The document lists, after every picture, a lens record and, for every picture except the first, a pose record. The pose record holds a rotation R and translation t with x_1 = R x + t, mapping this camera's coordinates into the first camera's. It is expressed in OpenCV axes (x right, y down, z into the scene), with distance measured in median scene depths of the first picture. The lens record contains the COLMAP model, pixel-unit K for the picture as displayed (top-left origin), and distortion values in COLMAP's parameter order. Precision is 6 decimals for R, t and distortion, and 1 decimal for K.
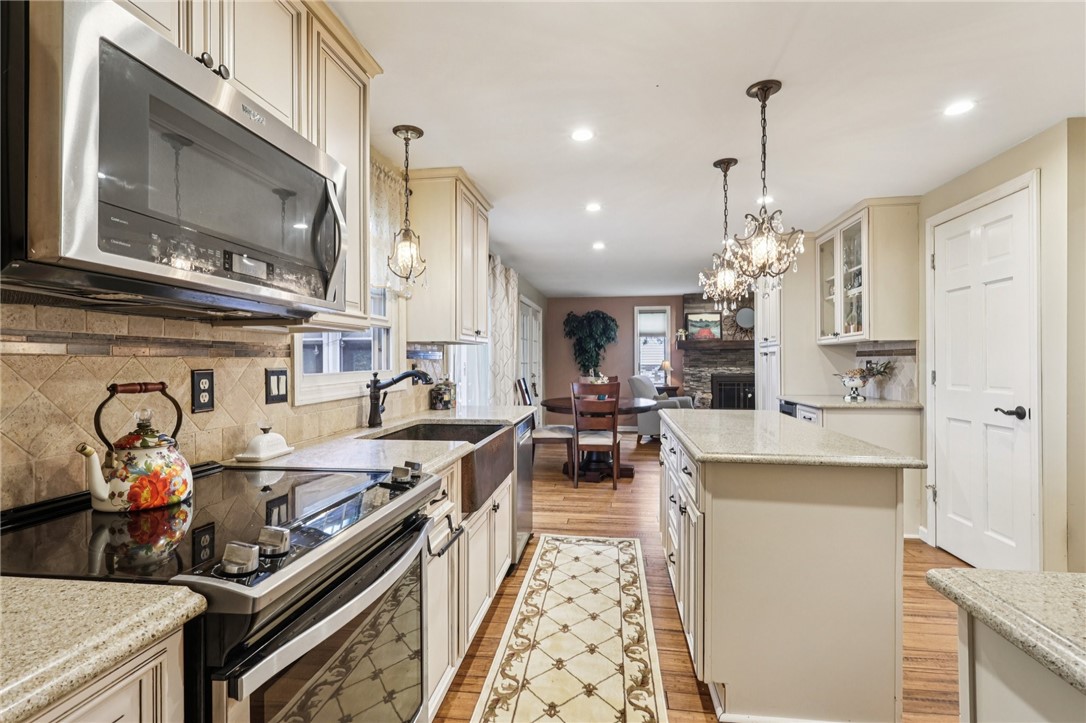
lens RADIAL K [[527.1, 0, 541.3], [0, 527.1, 359.0], [0, 0, 1]] dist [-0.002633, 0.001016]
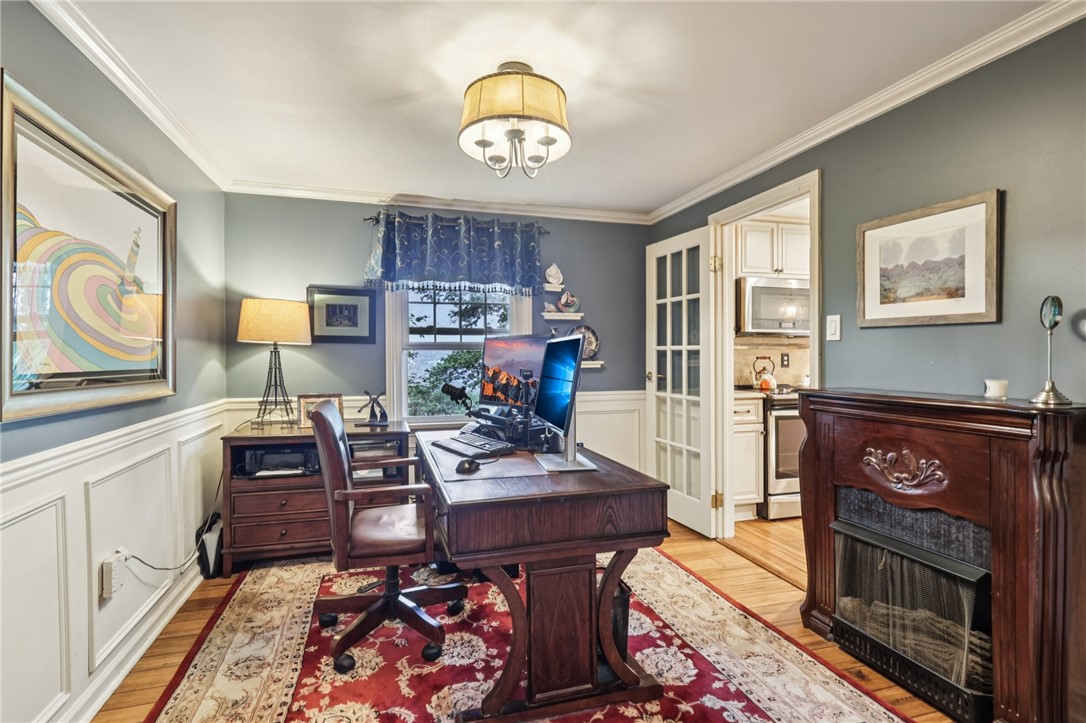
lens RADIAL K [[527.1, 0, 541.1], [0, 527.1, 361.4], [0, 0, 1]] dist [-0.002633, 0.001016]
pose [[0.426029, 0.018428, -0.904522, 1.756313], [0.007120, 0.999693, 0.023720, -0.017708], [0.904682, -0.016546, 0.425767, -1.821793]]
